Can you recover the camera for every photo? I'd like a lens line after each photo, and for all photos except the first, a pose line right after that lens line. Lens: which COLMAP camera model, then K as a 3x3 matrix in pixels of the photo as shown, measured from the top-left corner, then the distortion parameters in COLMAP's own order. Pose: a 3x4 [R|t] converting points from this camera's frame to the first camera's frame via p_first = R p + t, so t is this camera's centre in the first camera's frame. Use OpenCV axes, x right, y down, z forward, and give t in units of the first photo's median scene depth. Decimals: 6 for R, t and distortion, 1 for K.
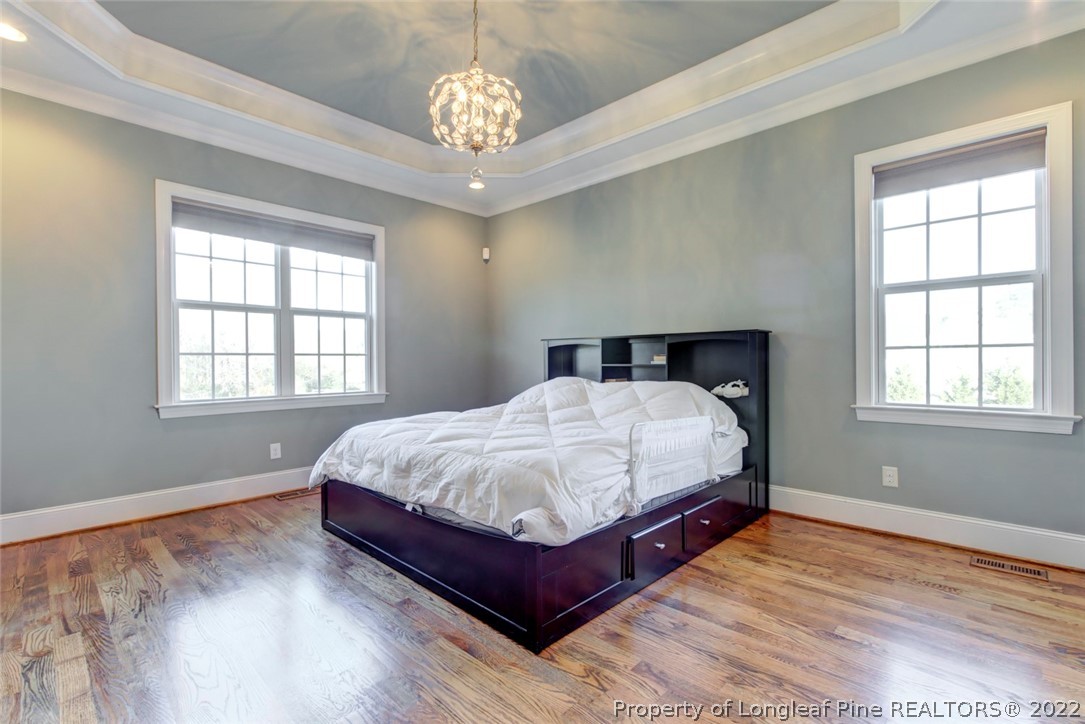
lens RADIAL K [[490.6, 0, 543.7], [0, 490.6, 363.0], [0, 0, 1]] dist [-0.002944, 0.000879]
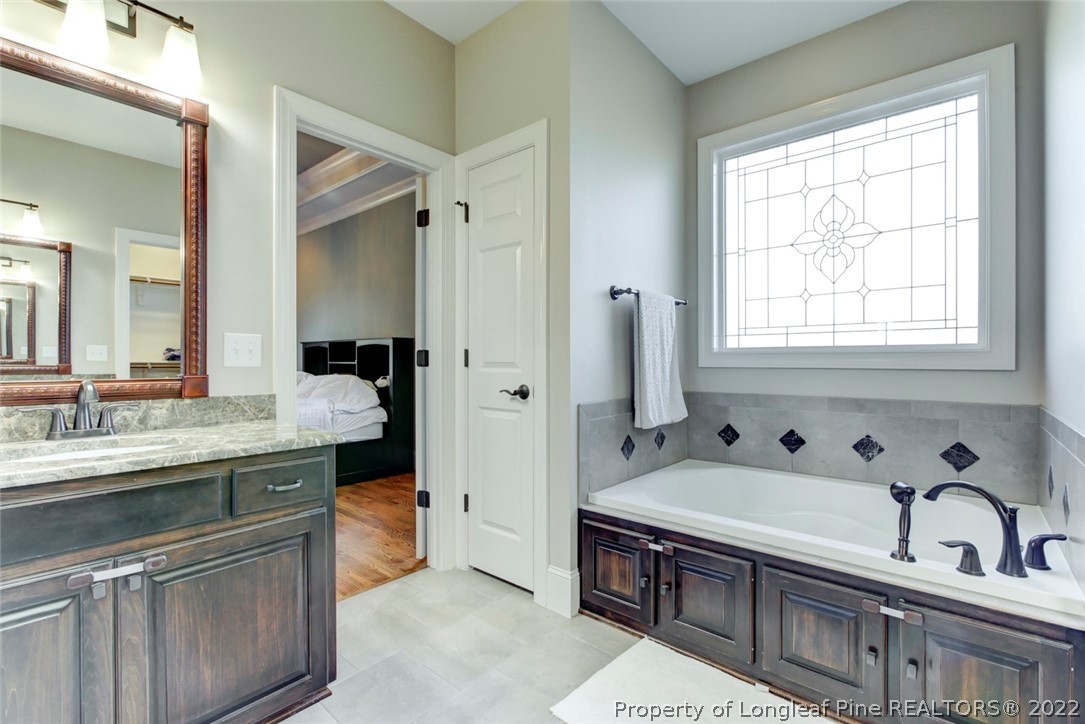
lens RADIAL K [[490.6, 0, 541.4], [0, 490.6, 361.7], [0, 0, 1]] dist [-0.002944, 0.000879]
pose [[0.998916, 0.008484, 0.045771, 0.777622], [-0.008418, 0.999963, -0.001635, -0.001755], [-0.045783, 0.001248, 0.998951, -0.394544]]
